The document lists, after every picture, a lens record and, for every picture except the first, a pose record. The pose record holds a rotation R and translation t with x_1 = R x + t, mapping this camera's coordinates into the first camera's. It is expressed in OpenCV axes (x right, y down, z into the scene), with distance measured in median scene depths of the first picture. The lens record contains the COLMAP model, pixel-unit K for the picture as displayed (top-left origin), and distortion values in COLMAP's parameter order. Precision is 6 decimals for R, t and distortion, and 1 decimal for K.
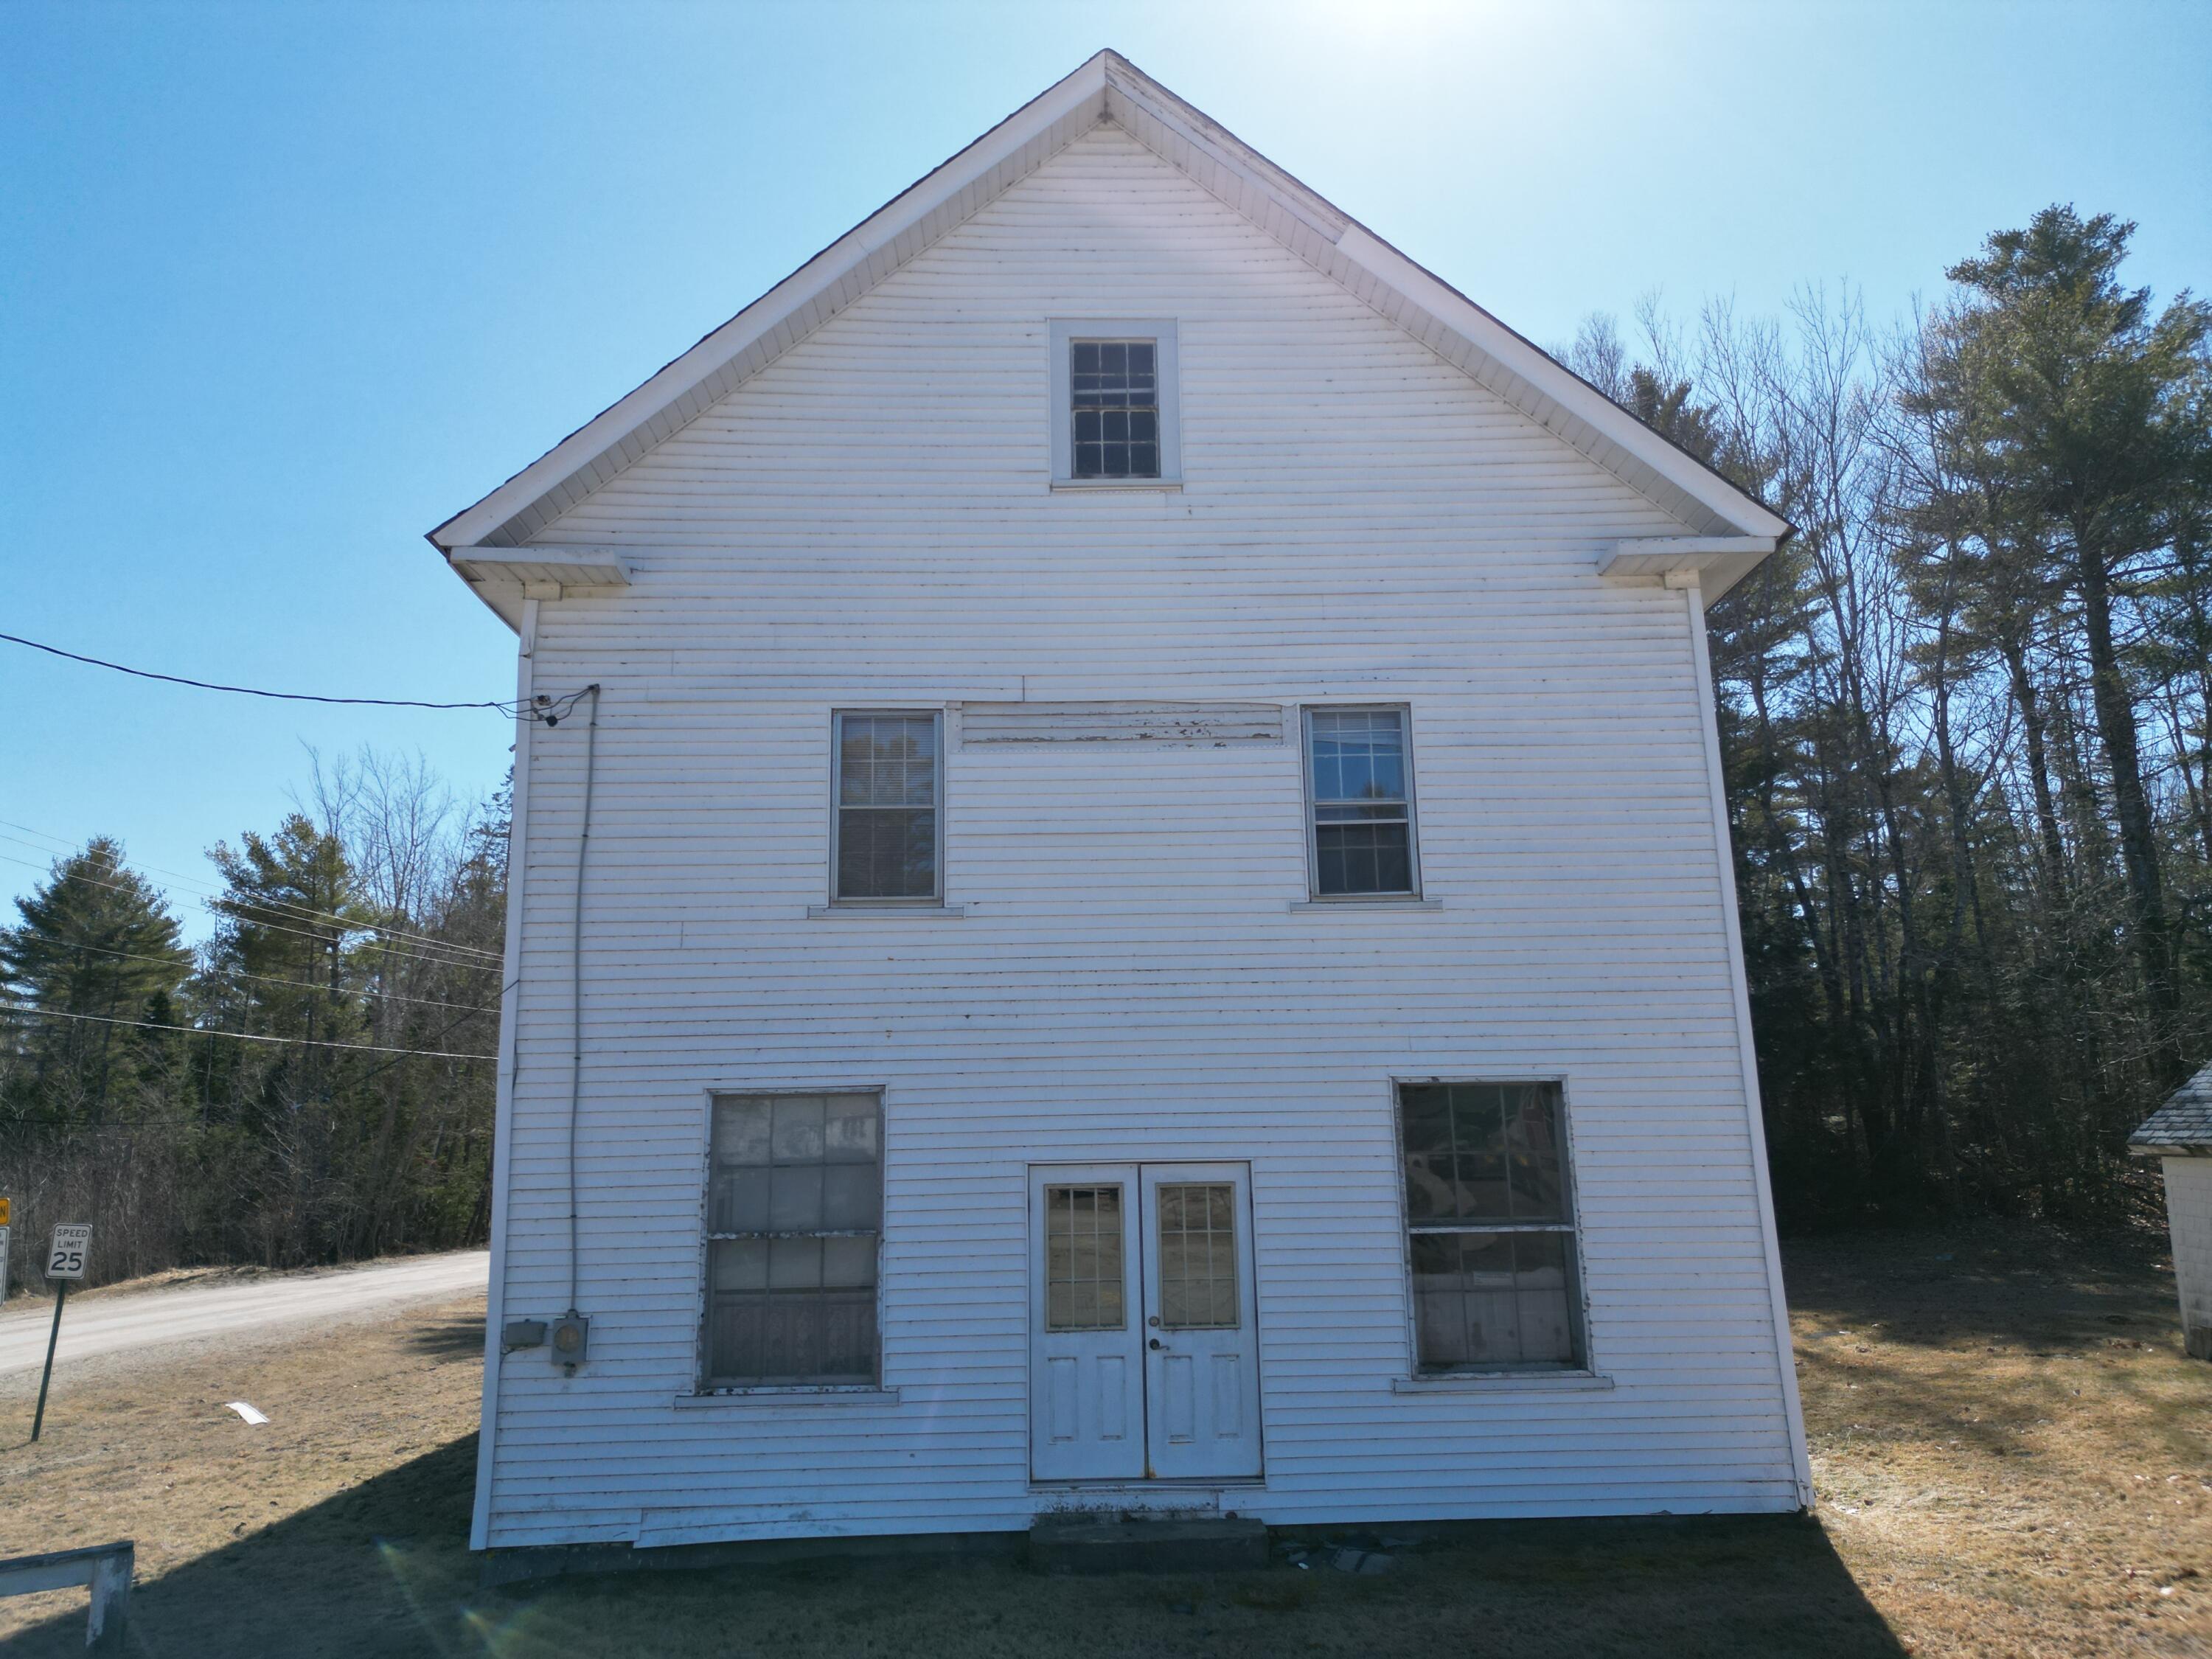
lens RADIAL K [[1547.2, 0, 1103.4], [0, 1547.2, 821.3], [0, 0, 1]] dist [0.056889, -0.043129]
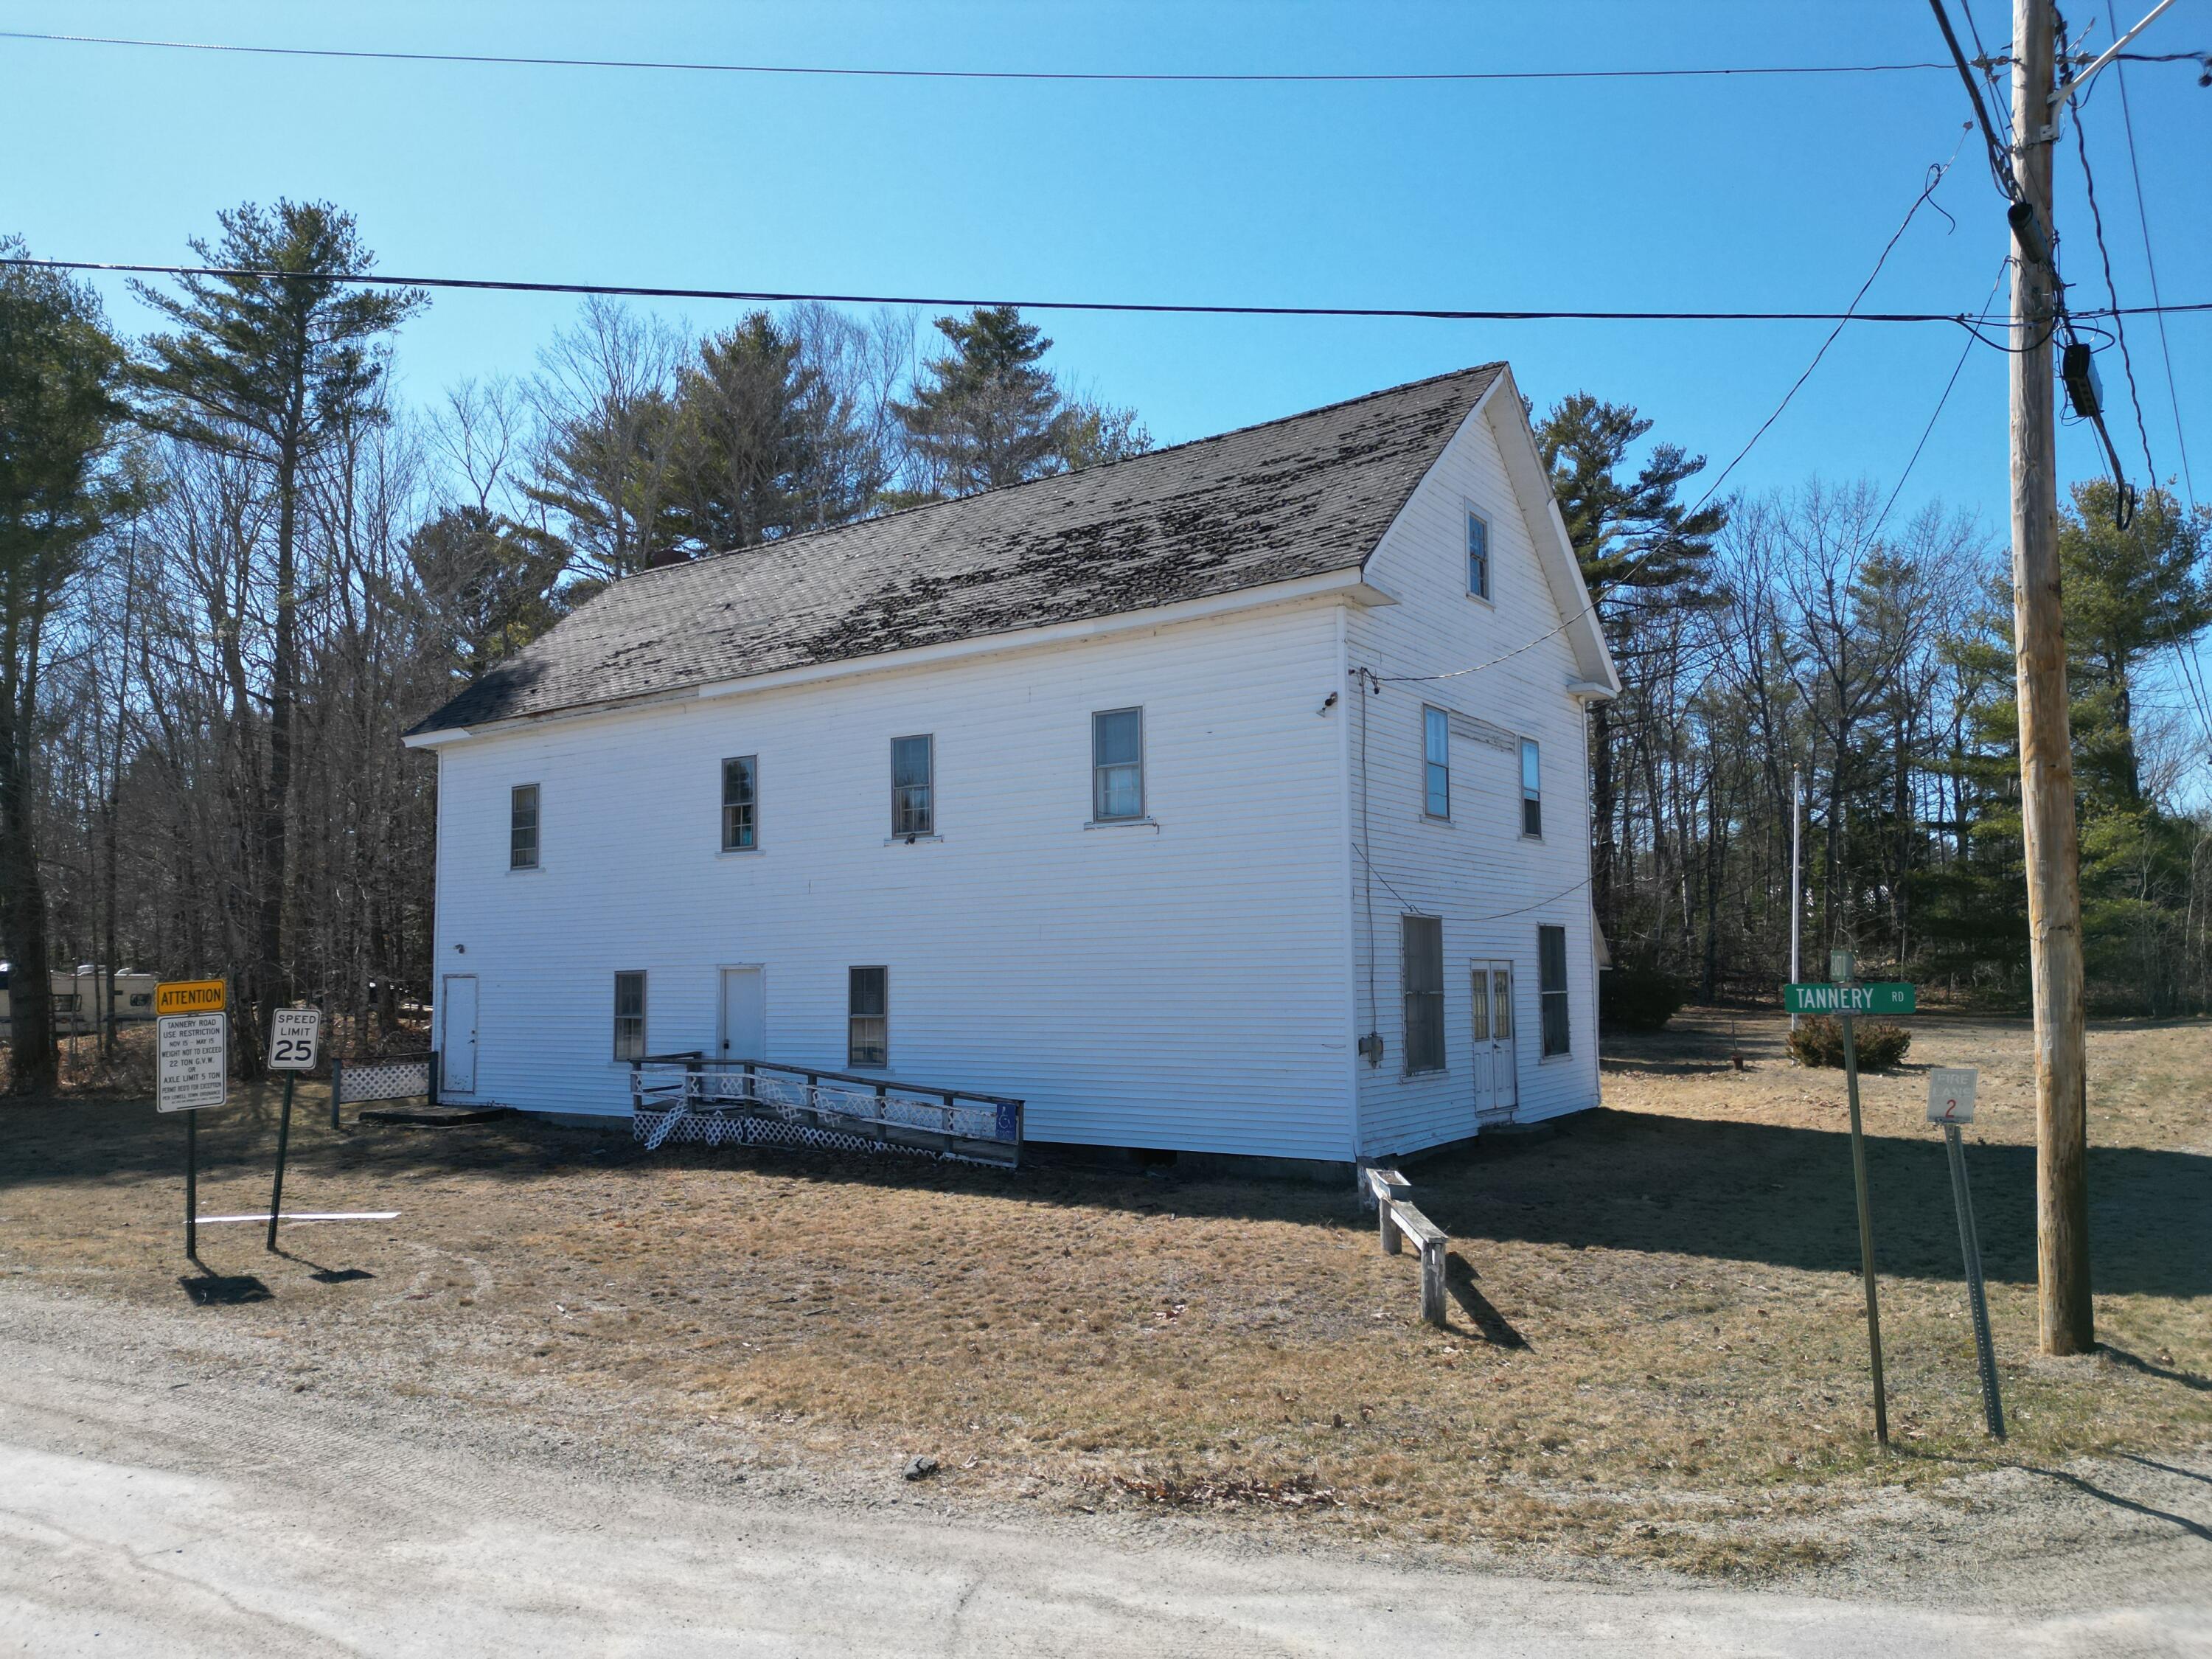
lens RADIAL K [[1547.2, 0, 1101.2], [0, 1547.2, 837.4], [0, 0, 1]] dist [0.056889, -0.043129]
pose [[0.594820, 0.084370, 0.799419, -1.813731], [-0.172568, 0.984693, 0.024479, 0.099536], [-0.785118, -0.152515, 0.600275, 0.211421]]
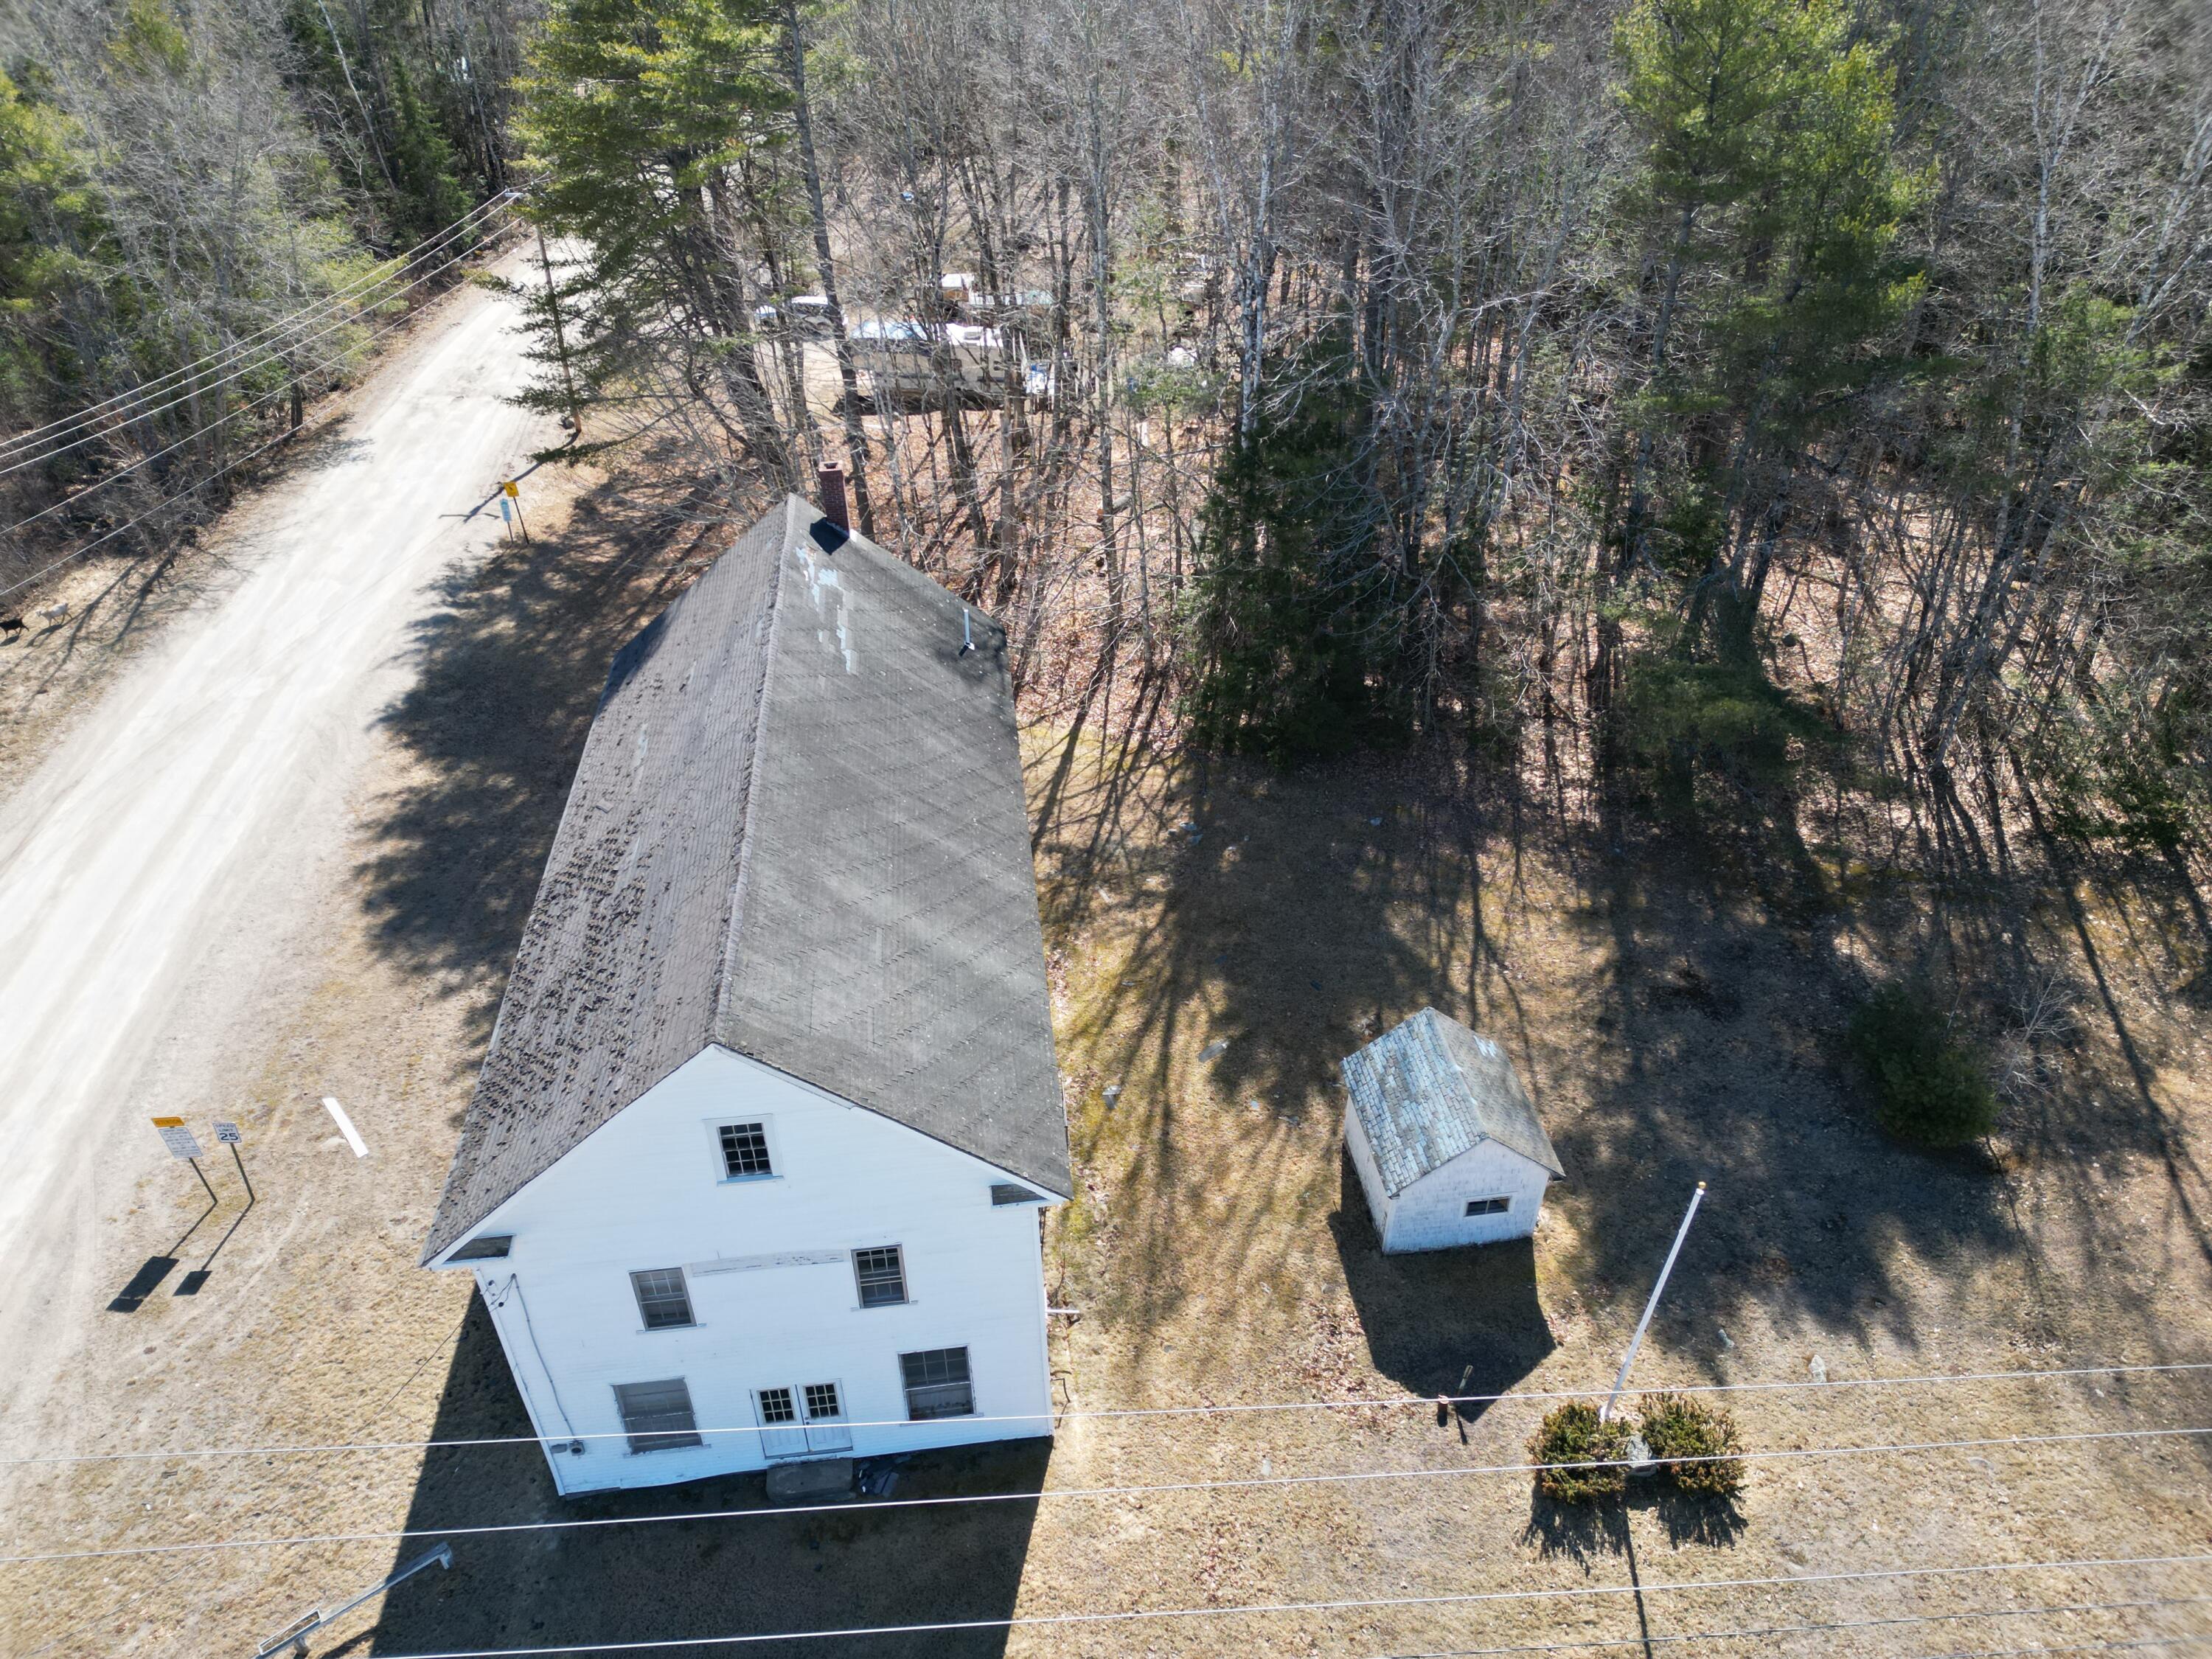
lens RADIAL K [[1547.2, 0, 1105.3], [0, 1547.2, 831.0], [0, 0, 1]] dist [0.056889, -0.043129]
pose [[0.994399, -0.053784, 0.090985, 0.323037], [-0.031171, 0.673316, 0.738697, -2.138658], [-0.100992, -0.737396, 0.667868, -0.060242]]
